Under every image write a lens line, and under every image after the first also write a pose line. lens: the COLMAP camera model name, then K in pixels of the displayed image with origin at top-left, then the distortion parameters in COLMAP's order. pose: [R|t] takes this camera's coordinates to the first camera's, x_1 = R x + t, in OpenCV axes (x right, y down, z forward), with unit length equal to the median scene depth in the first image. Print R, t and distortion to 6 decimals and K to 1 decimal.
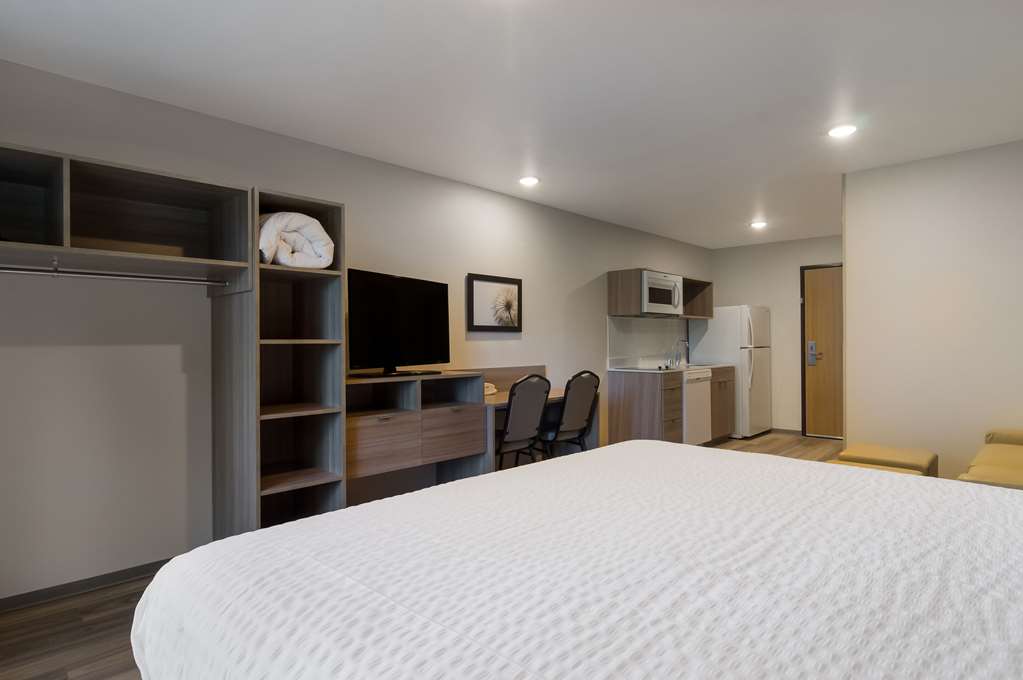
lens RADIAL K [[579.4, 0, 491.5], [0, 579.4, 342.3], [0, 0, 1]] dist [-0.023657, -0.000414]
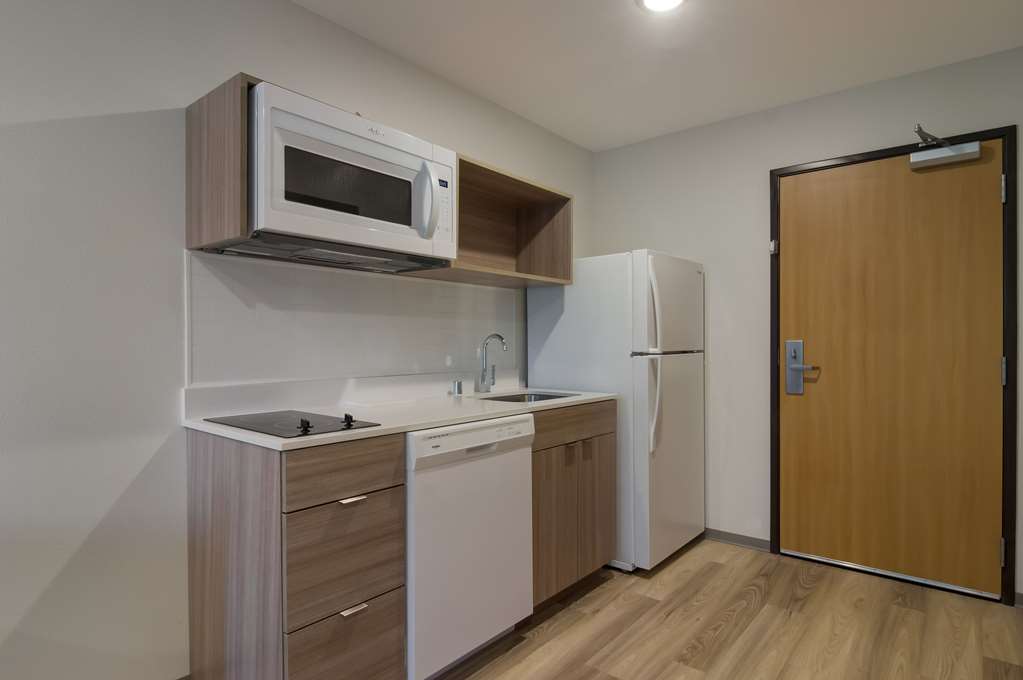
lens RADIAL K [[579.4, 0, 509.5], [0, 579.4, 335.6], [0, 0, 1]] dist [-0.023657, -0.000414]
pose [[0.995474, 0.011702, 0.094314, 0.298551], [-0.010898, 0.999900, -0.009032, 0.001327], [-0.094410, 0.007964, 0.995502, 0.582063]]
